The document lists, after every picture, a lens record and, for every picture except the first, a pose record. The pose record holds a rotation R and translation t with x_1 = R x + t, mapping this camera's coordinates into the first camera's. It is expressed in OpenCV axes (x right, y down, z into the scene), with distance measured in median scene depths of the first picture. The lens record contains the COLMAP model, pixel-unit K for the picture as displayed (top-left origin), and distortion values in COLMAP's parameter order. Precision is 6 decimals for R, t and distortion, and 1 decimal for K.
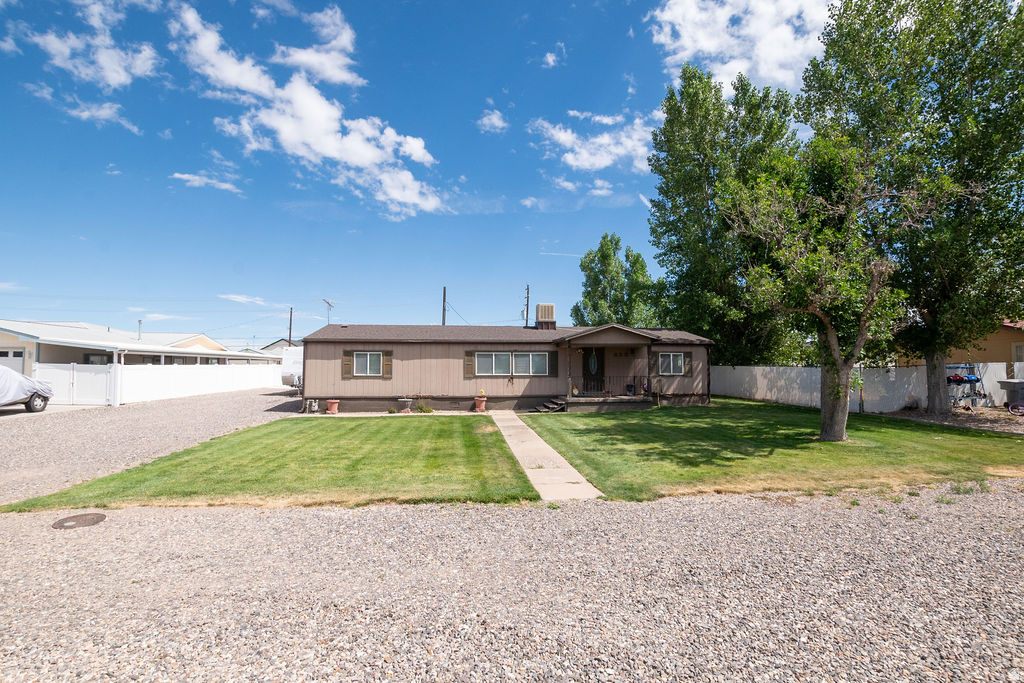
lens RADIAL K [[450.2, 0, 511.7], [0, 450.2, 366.9], [0, 0, 1]] dist [-0.025568, -0.000131]
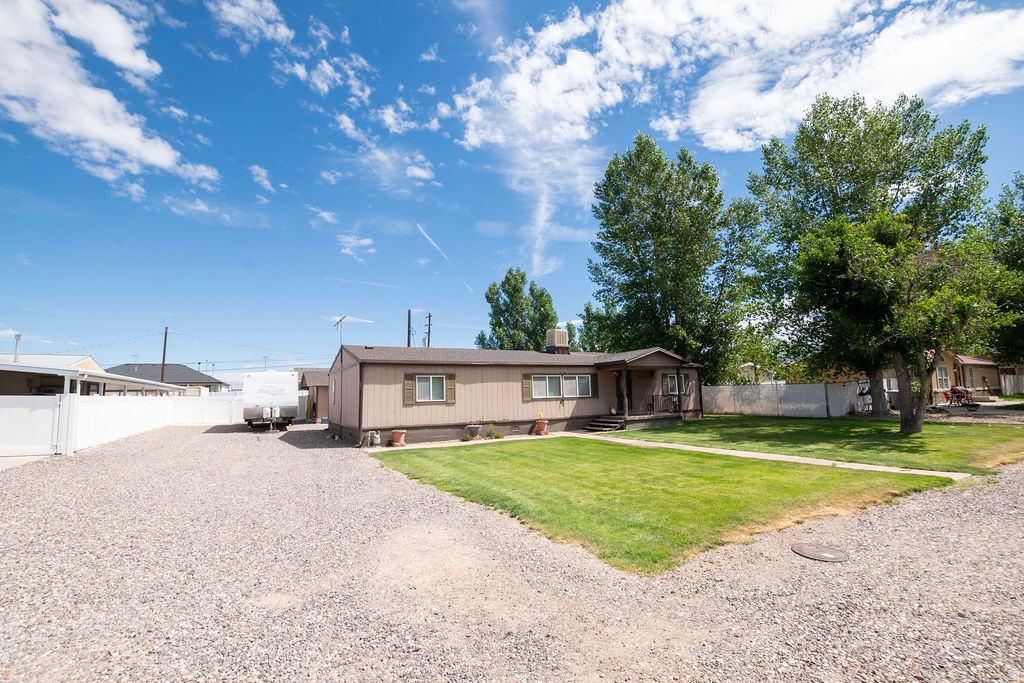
lens RADIAL K [[450.2, 0, 511.7], [0, 450.2, 366.9], [0, 0, 1]] dist [-0.025568, -0.000131]
pose [[0.926923, 0.000484, 0.375252, -0.506277], [0.026017, 0.997510, -0.065553, 0.013562], [-0.374350, 0.070525, 0.924602, 0.097186]]
